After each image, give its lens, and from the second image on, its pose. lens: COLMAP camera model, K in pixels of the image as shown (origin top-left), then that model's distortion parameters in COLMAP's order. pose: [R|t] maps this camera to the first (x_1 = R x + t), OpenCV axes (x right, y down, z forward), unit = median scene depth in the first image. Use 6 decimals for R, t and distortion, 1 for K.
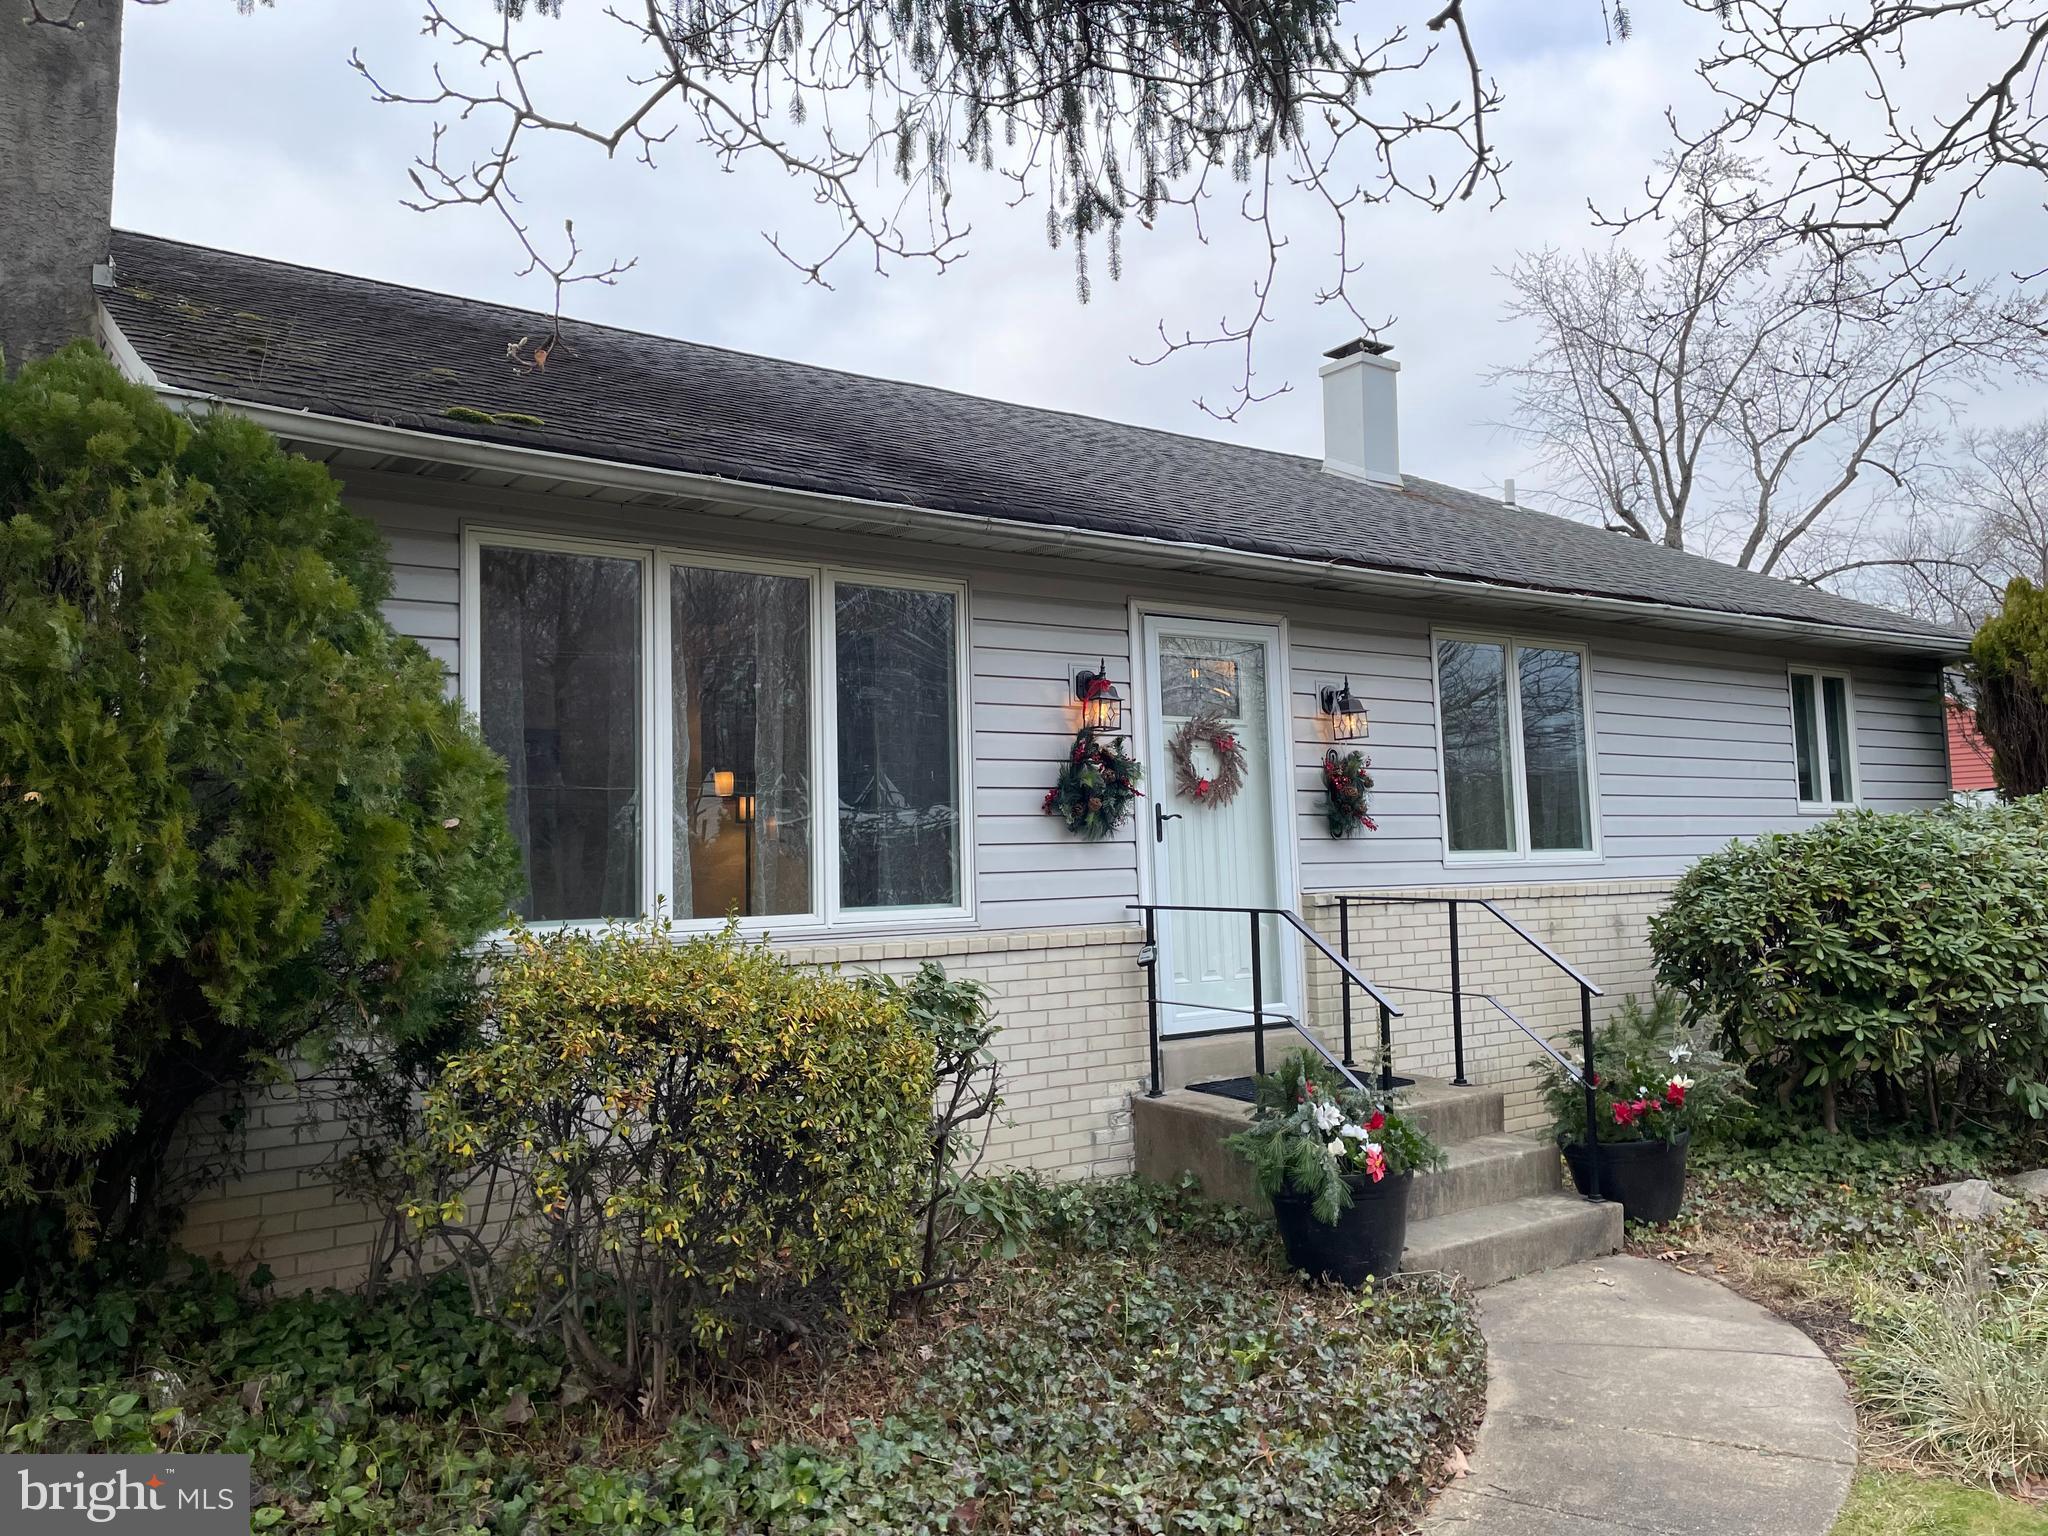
lens RADIAL K [[1547.0, 0, 1024.0], [0, 1547.0, 768.0], [0, 0, 1]] dist [0.068196, -0.083979]
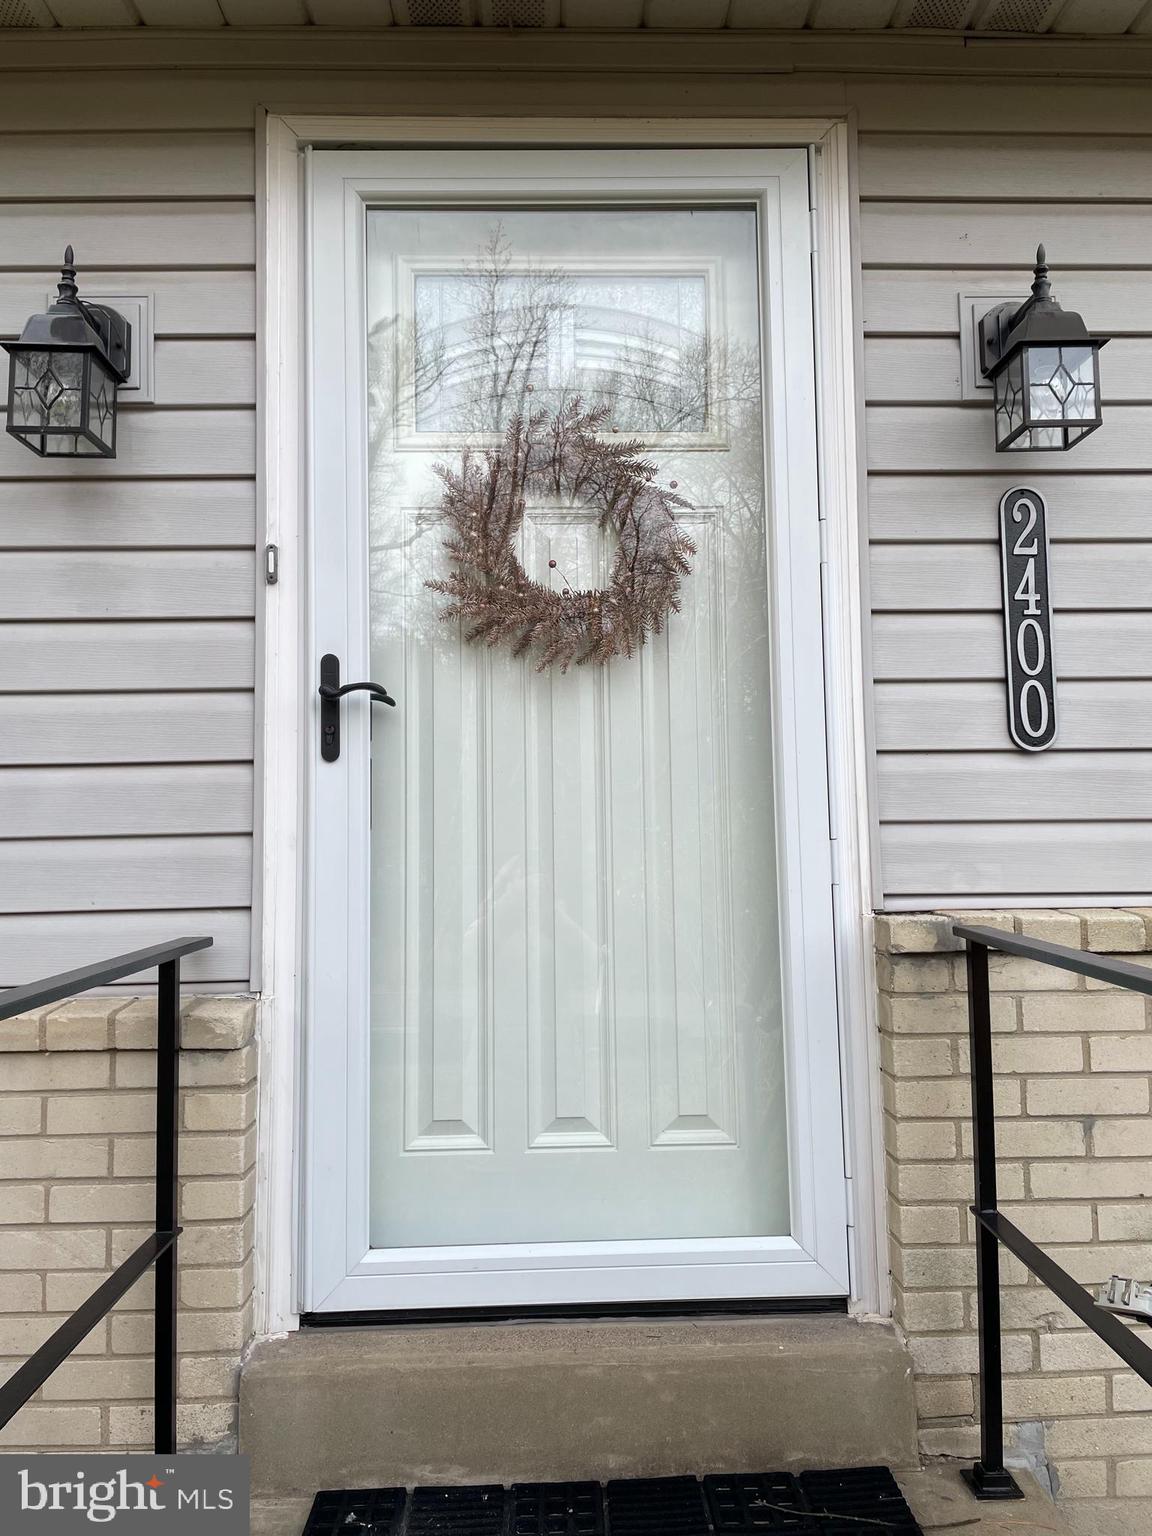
lens RADIAL K [[1160.2, 0, 576.0], [0, 1160.2, 768.0], [0, 0, 1]] dist [0.068196, -0.083979]
pose [[0.835058, -0.022155, -0.549715, 0.281346], [0.030736, 0.999507, 0.006407, 0.048788], [0.549302, -0.022246, 0.835328, 0.796902]]
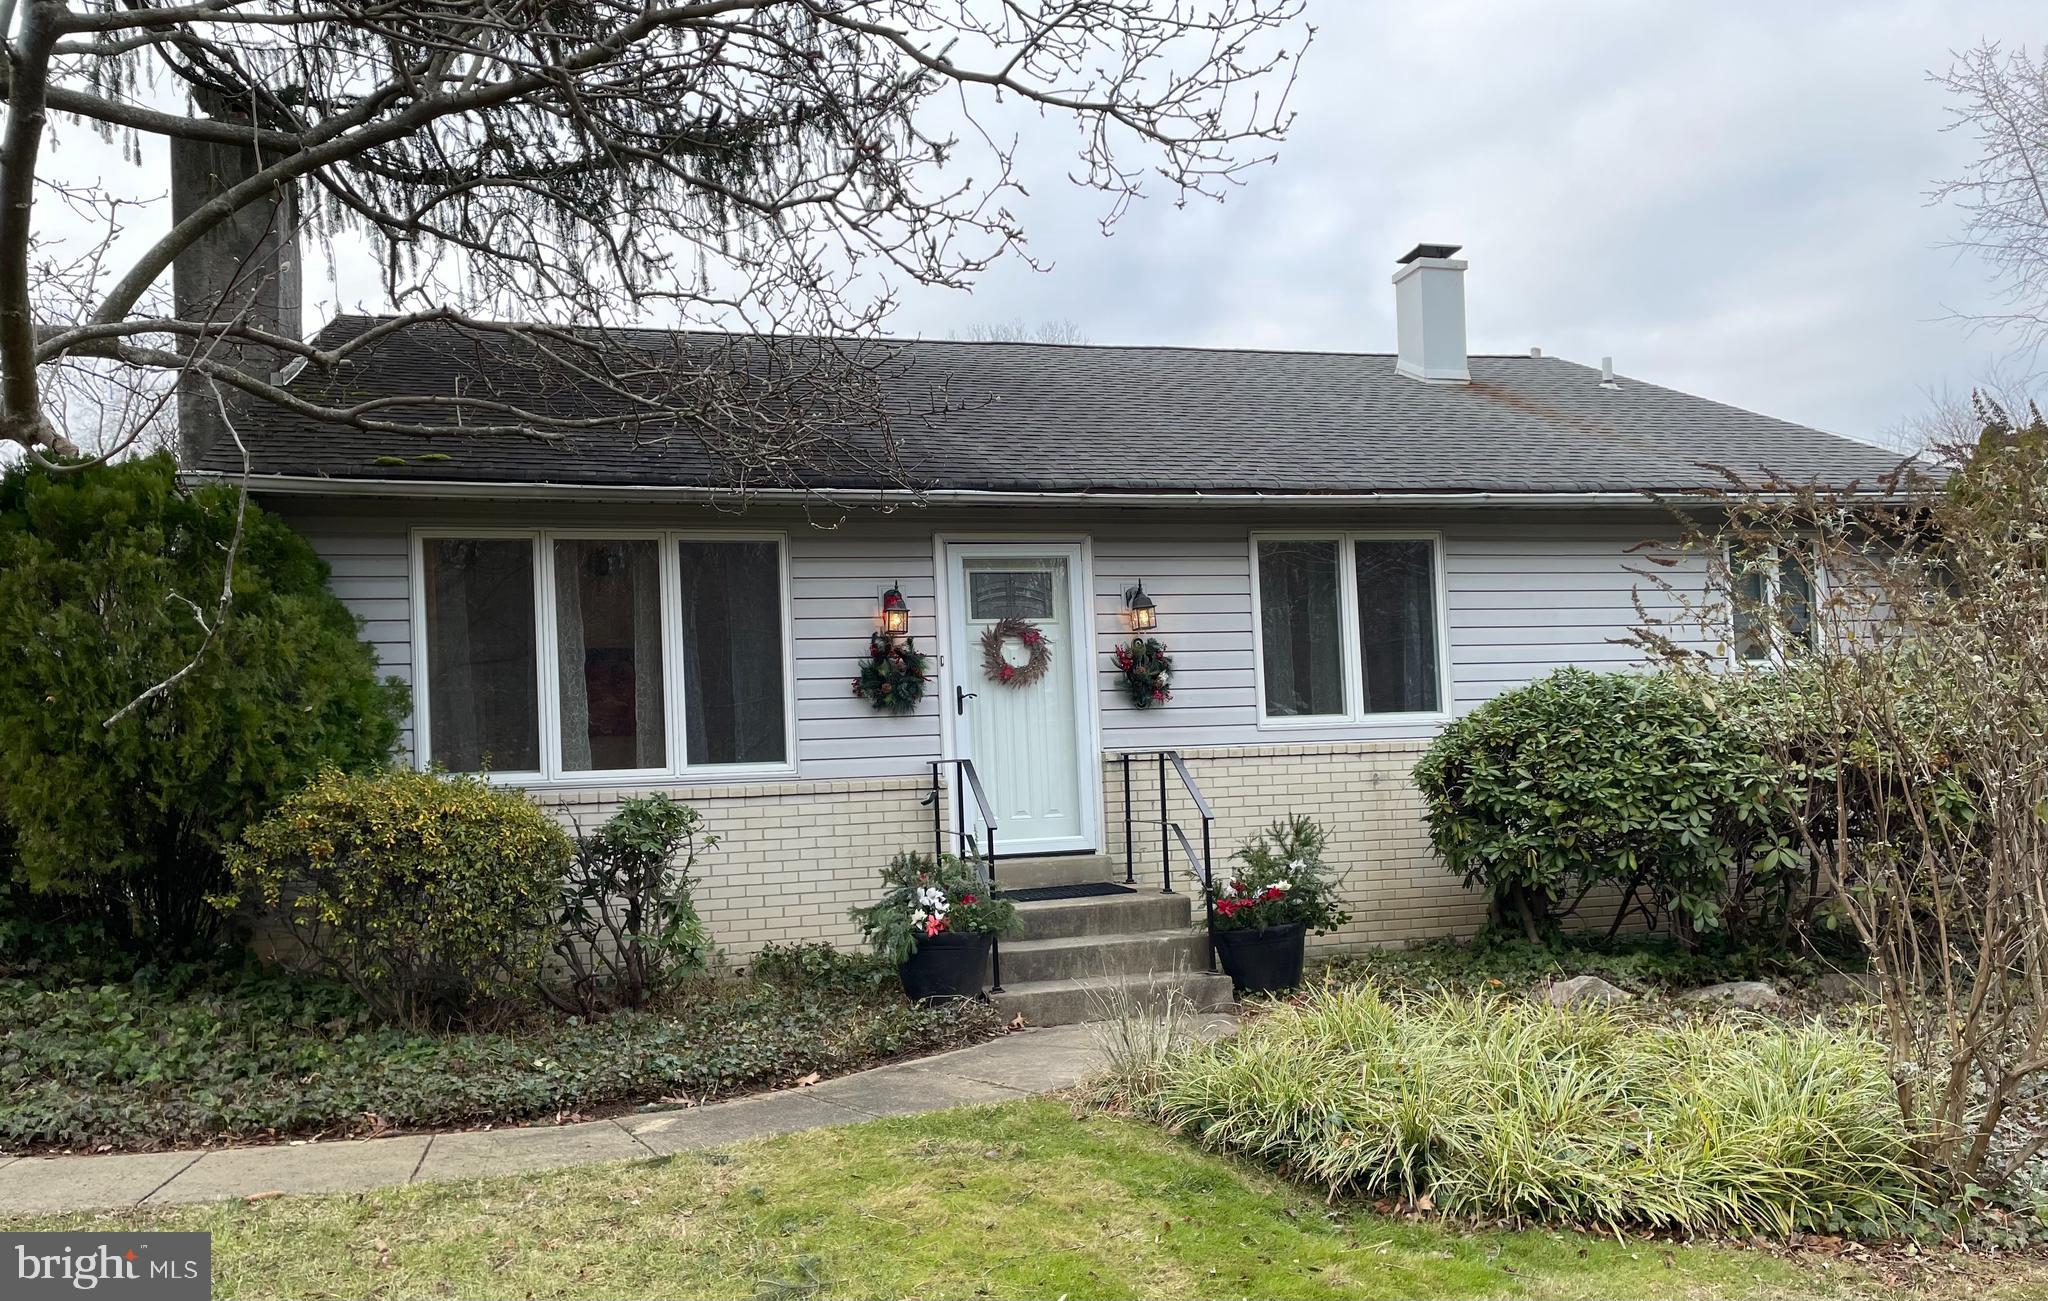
lens RADIAL K [[1569.2, 0, 1021.8], [0, 1569.2, 769.6], [0, 0, 1]] dist [0.085913, -0.120154]
pose [[0.940248, -0.018990, -0.339960, 0.591471], [0.040655, 0.997562, 0.056719, 0.020169], [0.338054, -0.067151, 0.938728, -0.255271]]
